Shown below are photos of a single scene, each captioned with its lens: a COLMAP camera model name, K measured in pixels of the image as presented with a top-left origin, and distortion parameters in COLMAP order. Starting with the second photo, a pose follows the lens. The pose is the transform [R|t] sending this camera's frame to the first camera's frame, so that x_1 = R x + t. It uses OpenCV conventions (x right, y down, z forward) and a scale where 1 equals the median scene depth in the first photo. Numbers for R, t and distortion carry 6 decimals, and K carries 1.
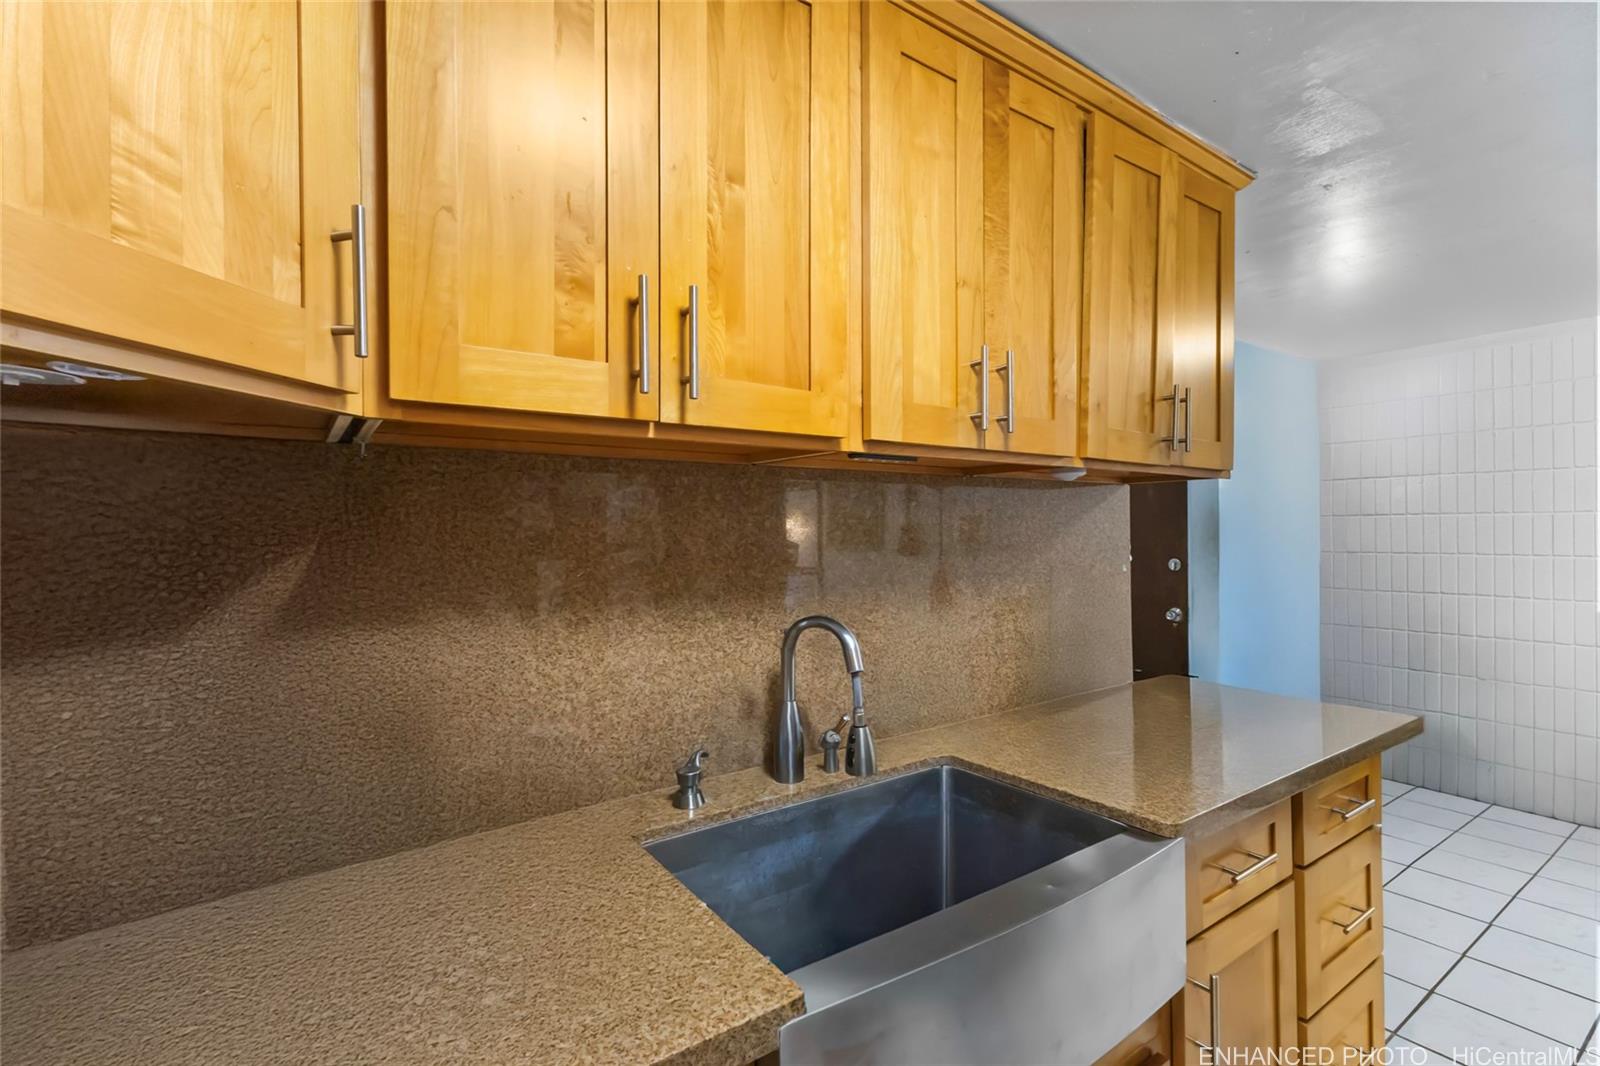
lens RADIAL K [[745.8, 0, 800.0], [0, 745.8, 534.2], [0, 0, 1]] dist [-0.000956, -0.000018]
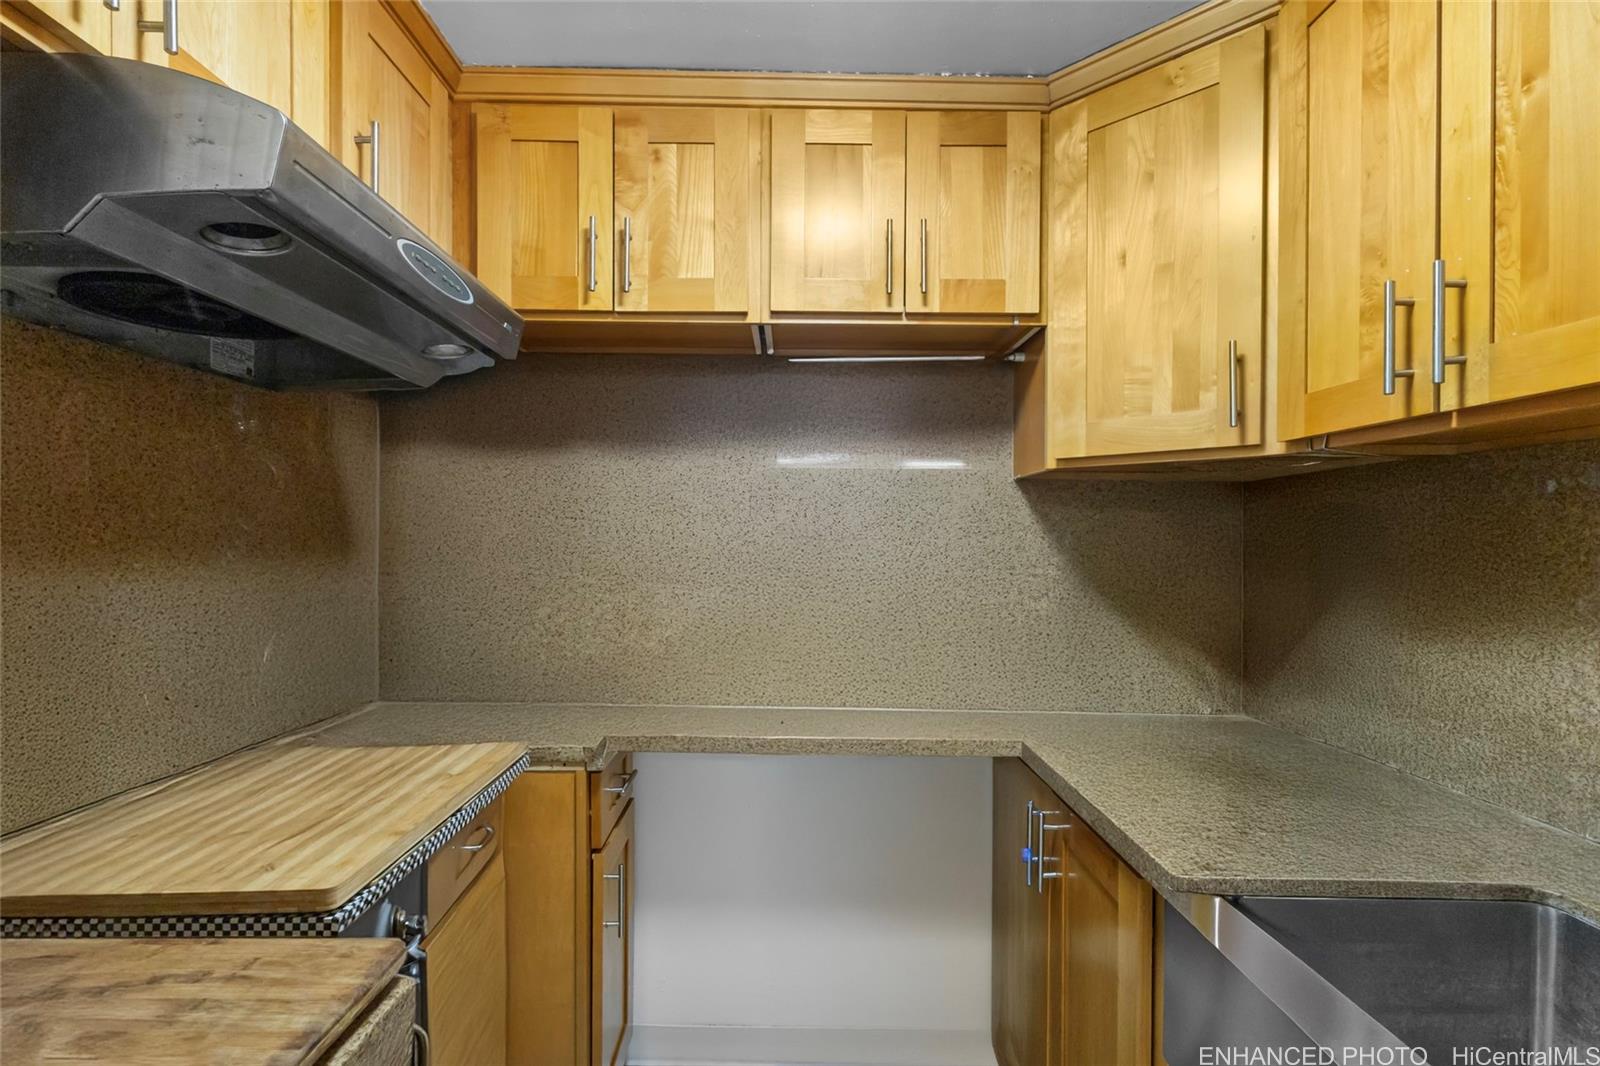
lens RADIAL K [[745.8, 0, 798.0], [0, 745.8, 538.6], [0, 0, 1]] dist [-0.000956, -0.000018]
pose [[-0.568637, -0.000037, -0.822588, 1.033498], [-0.006981, 0.999964, 0.004781, 0.010985], [0.822559, 0.008462, -0.568617, 0.848505]]
